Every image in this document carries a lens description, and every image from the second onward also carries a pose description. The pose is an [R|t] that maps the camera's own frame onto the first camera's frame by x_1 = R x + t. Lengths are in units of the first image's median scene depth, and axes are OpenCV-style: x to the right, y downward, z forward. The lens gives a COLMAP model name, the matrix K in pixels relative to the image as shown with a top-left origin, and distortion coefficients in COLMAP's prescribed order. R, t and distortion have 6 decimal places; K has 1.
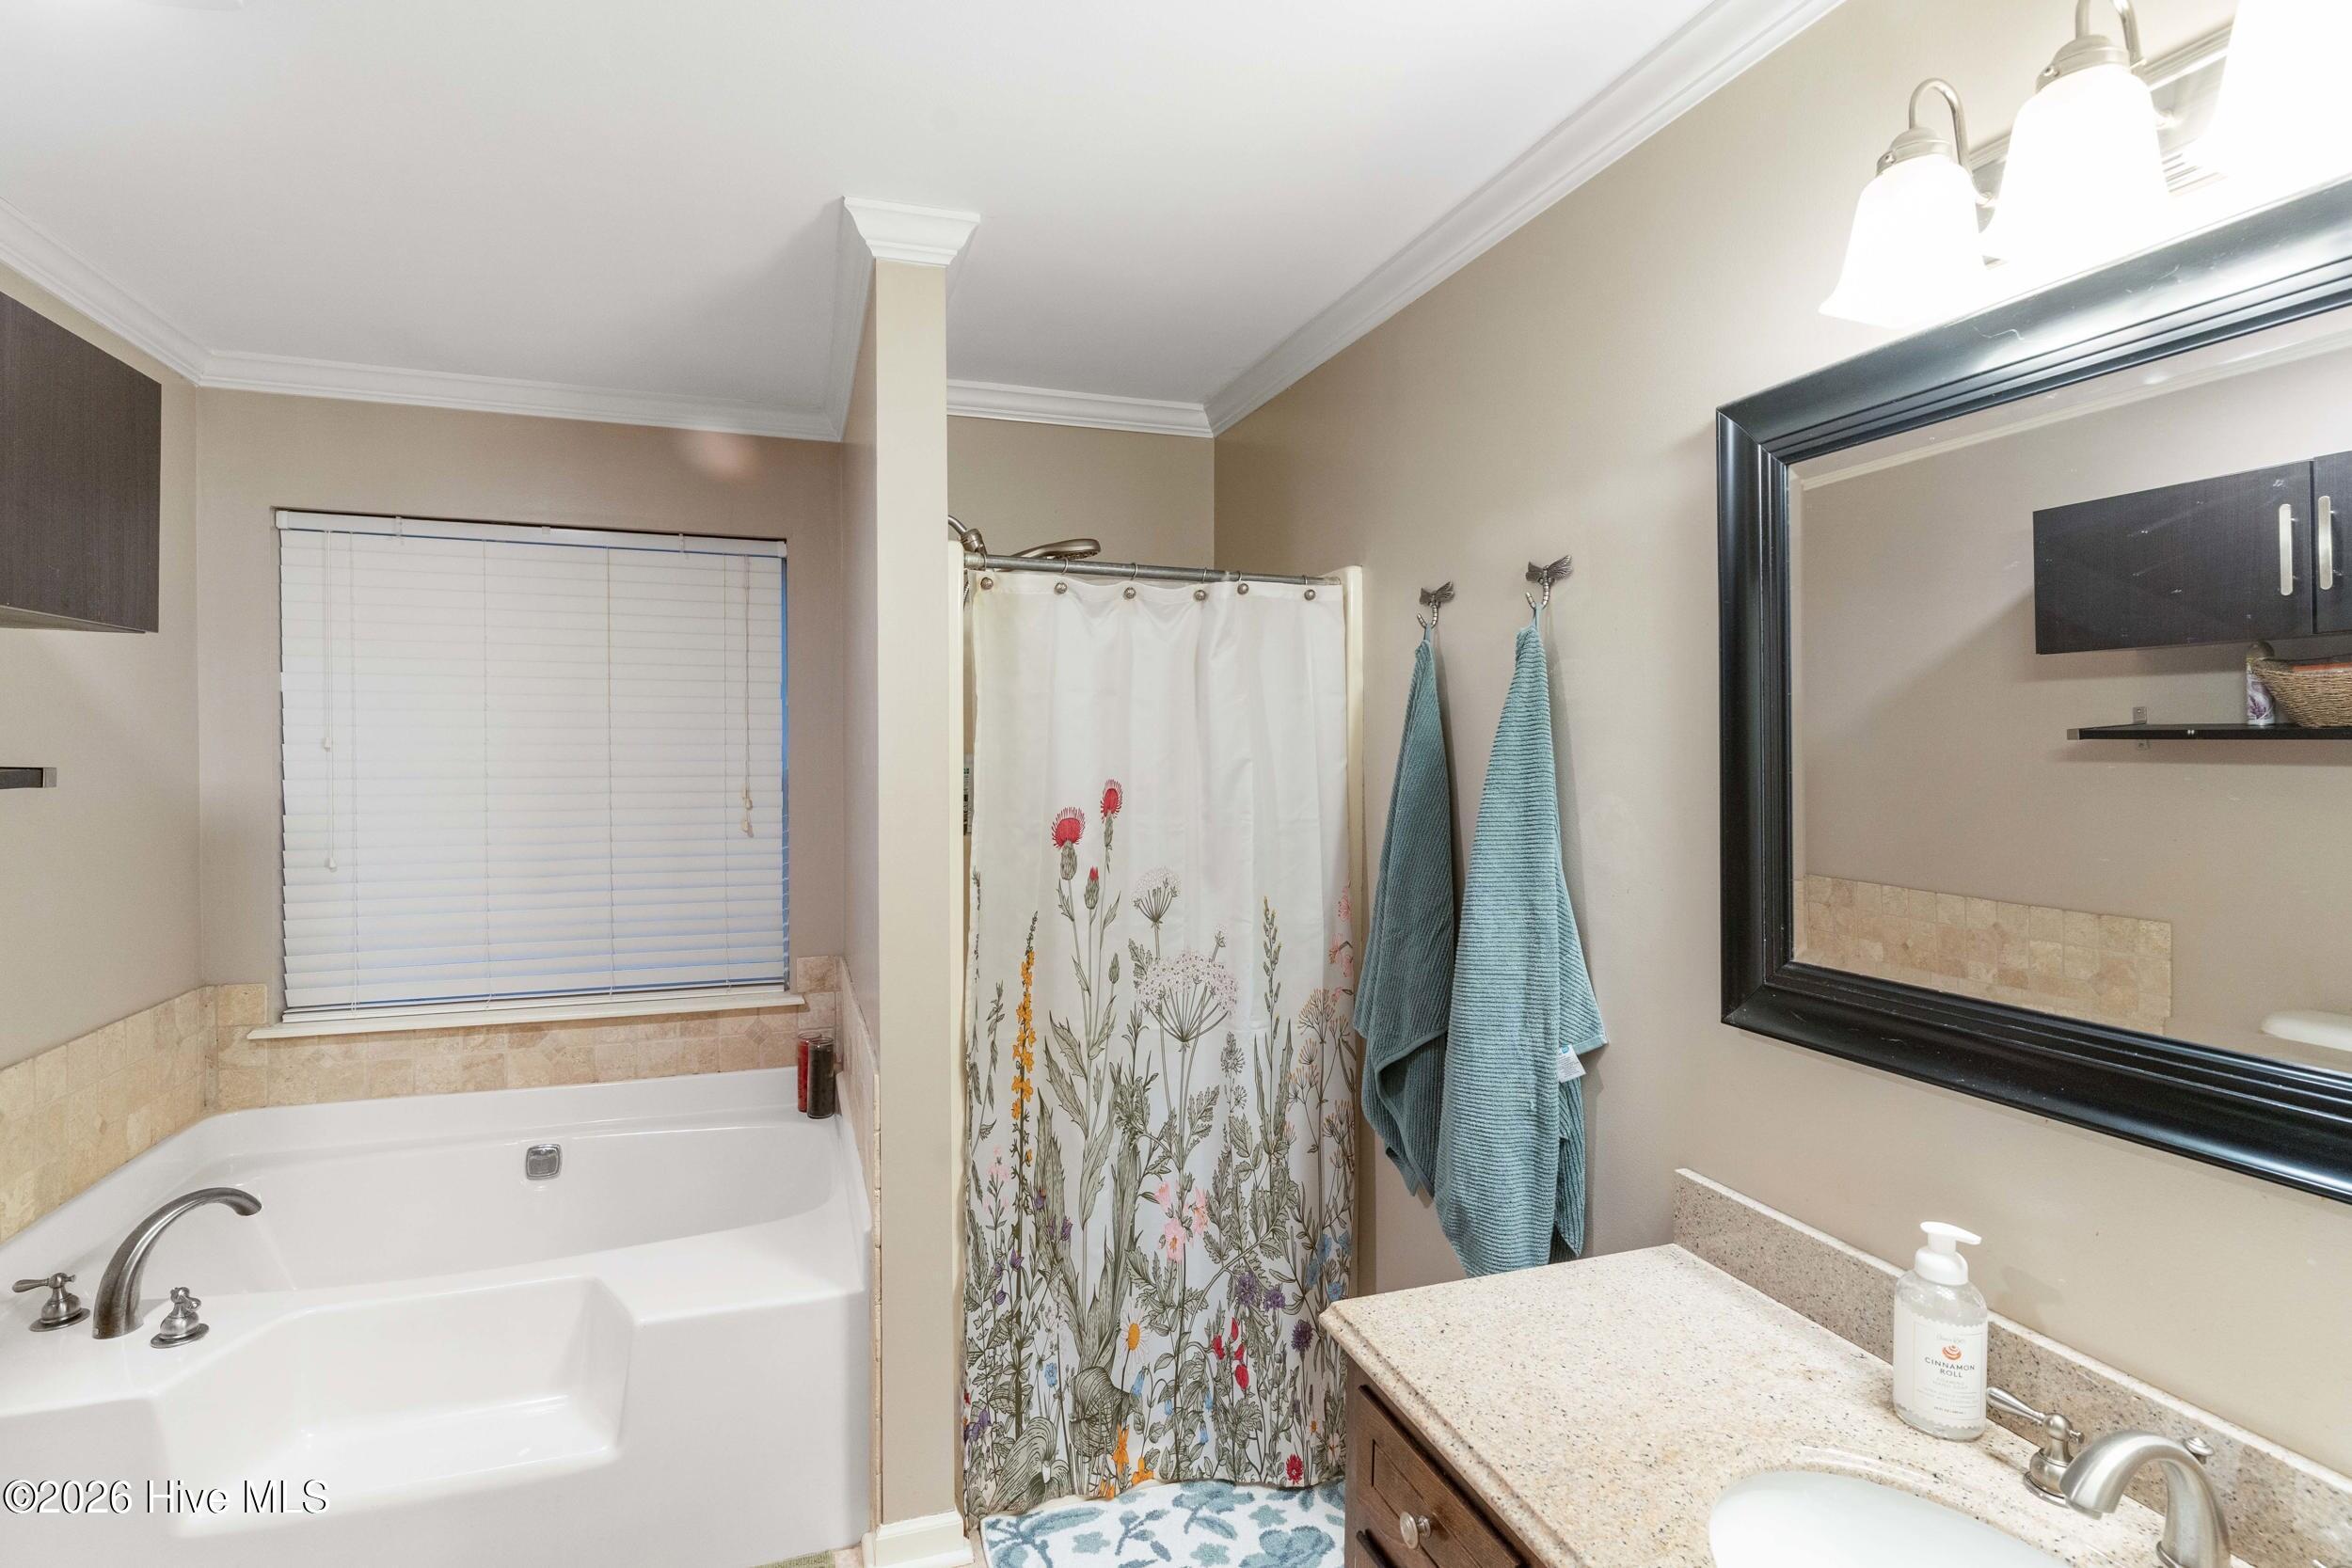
lens RADIAL K [[1122.5, 0, 1171.1], [0, 1122.5, 767.0], [0, 0, 1]] dist [-0.084905, 0.031162]
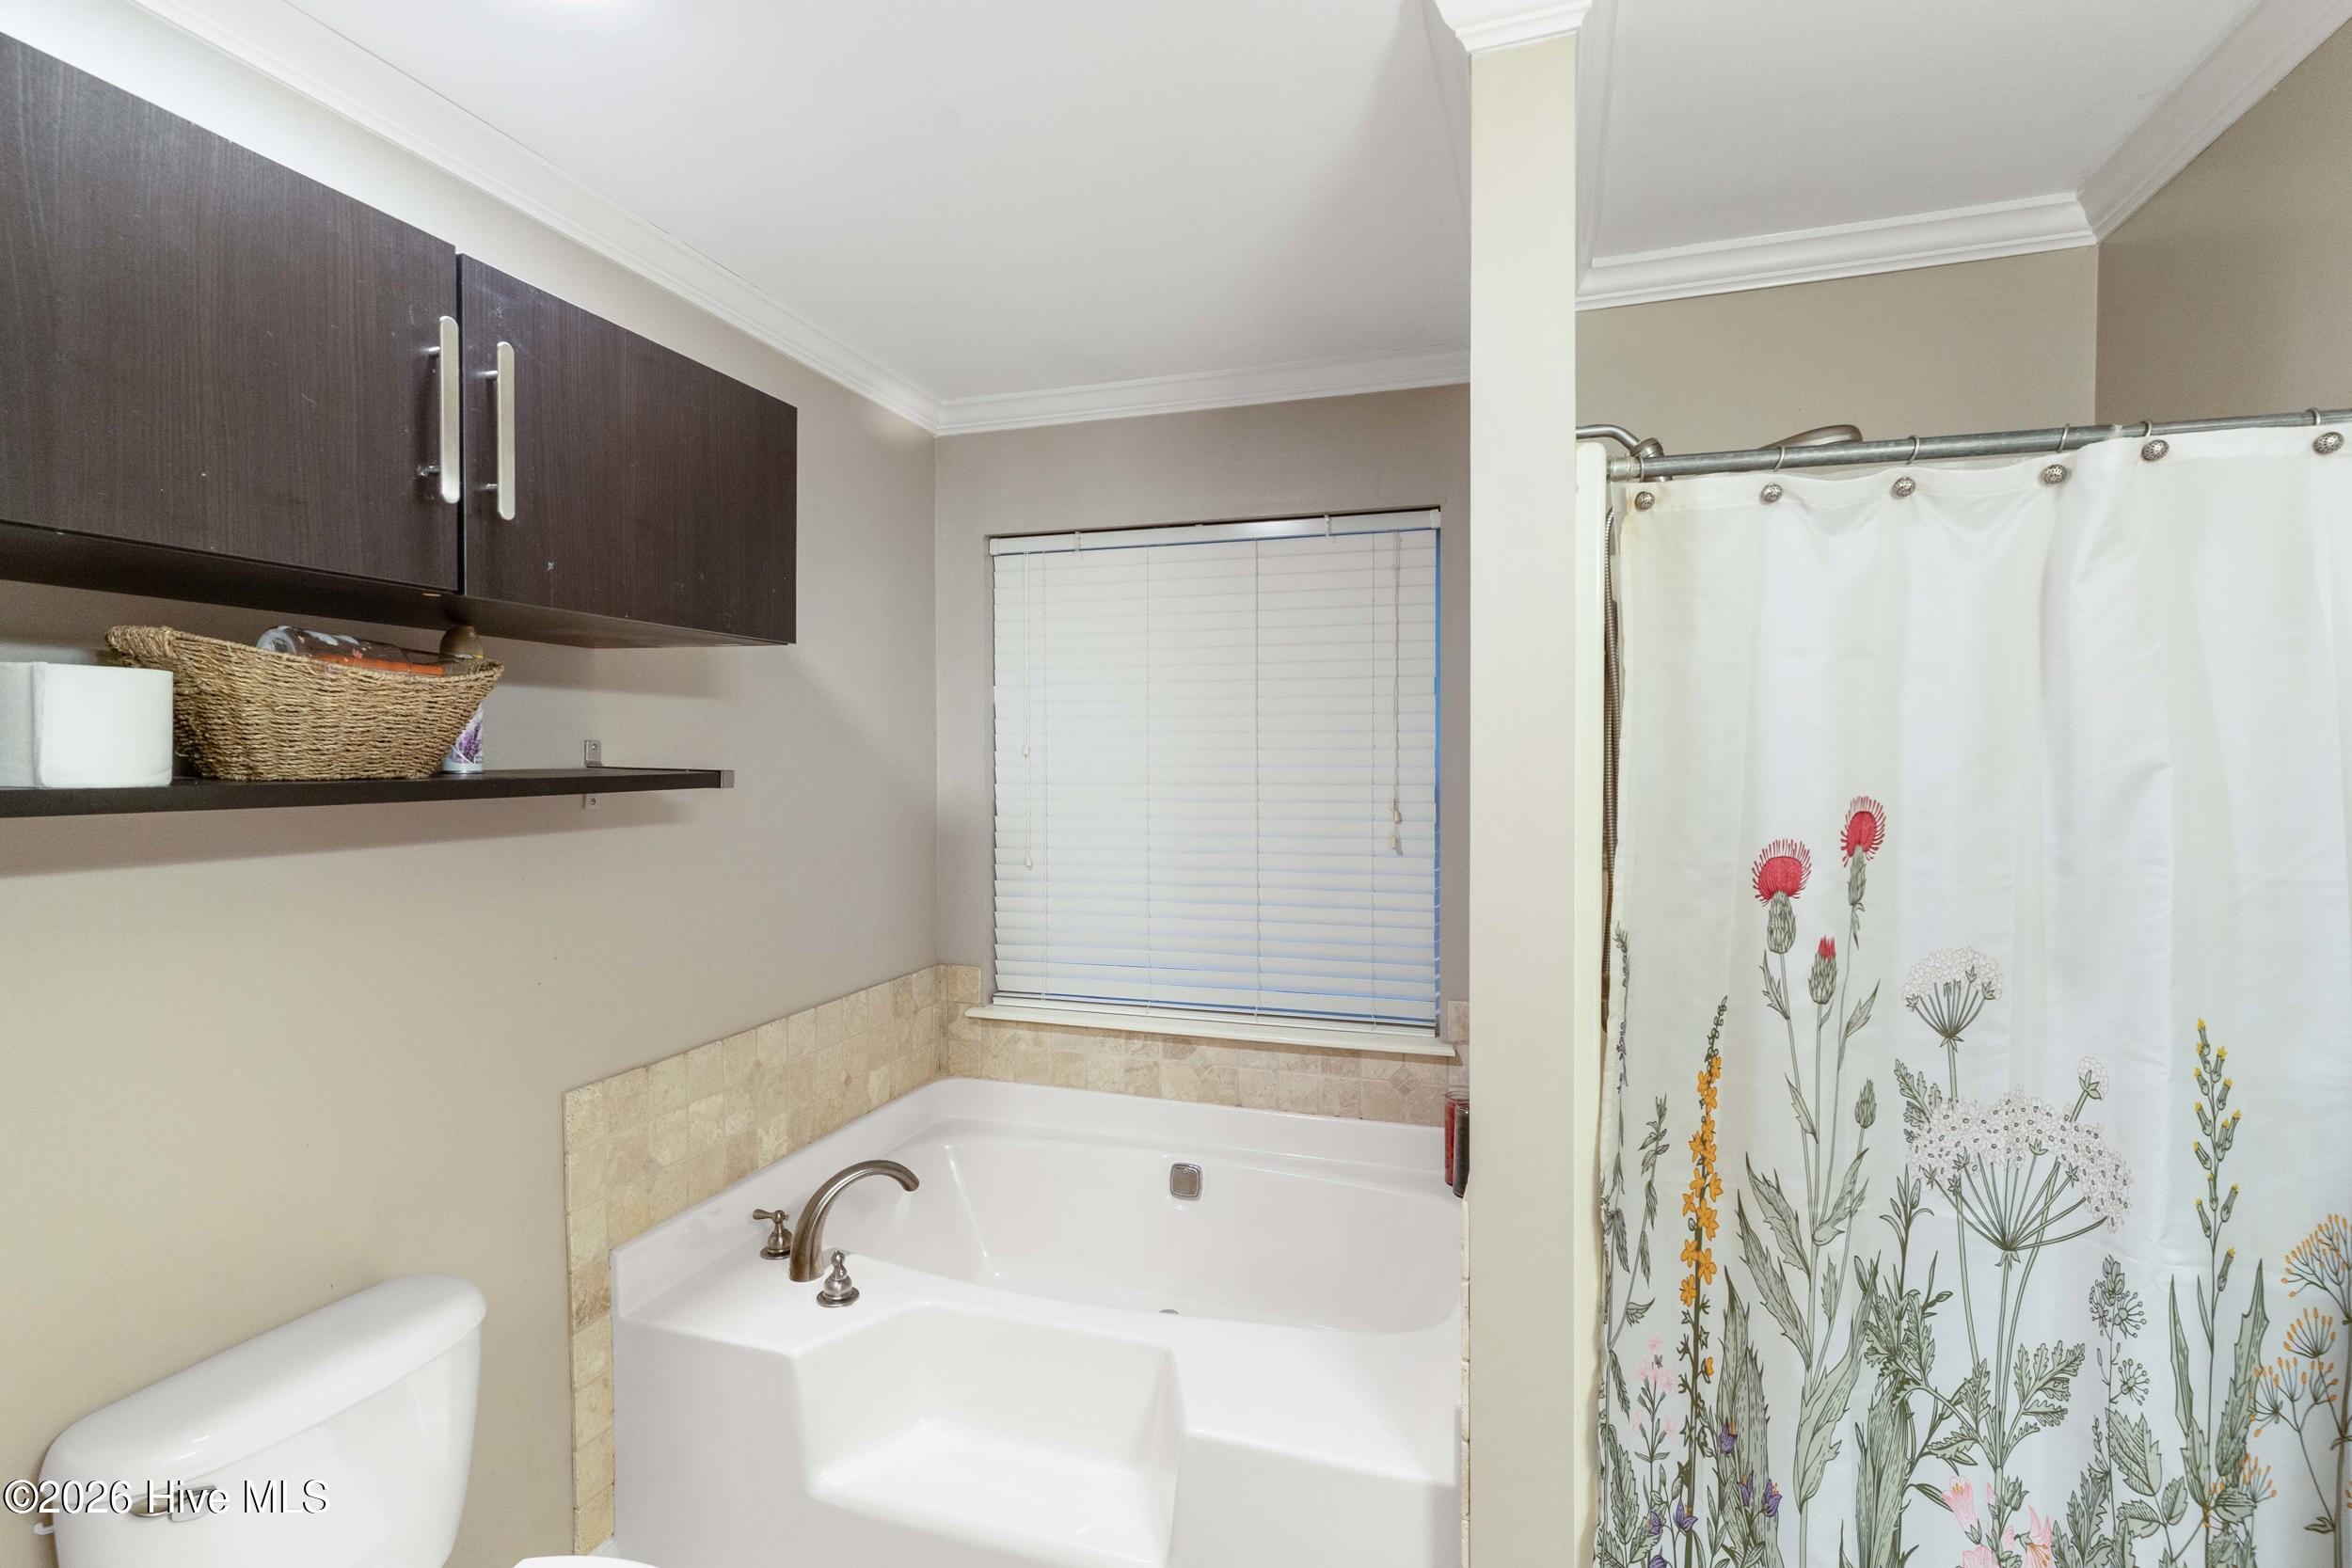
lens RADIAL K [[1112.0, 0, 1168.6], [0, 1112.0, 787.3], [0, 0, 1]] dist [-0.000200, -0.000806]
pose [[0.787396, 0.011807, -0.616334, 0.021461], [-0.005784, 0.999914, 0.011766, 0.001105], [0.616420, -0.005700, 0.787397, 0.278085]]
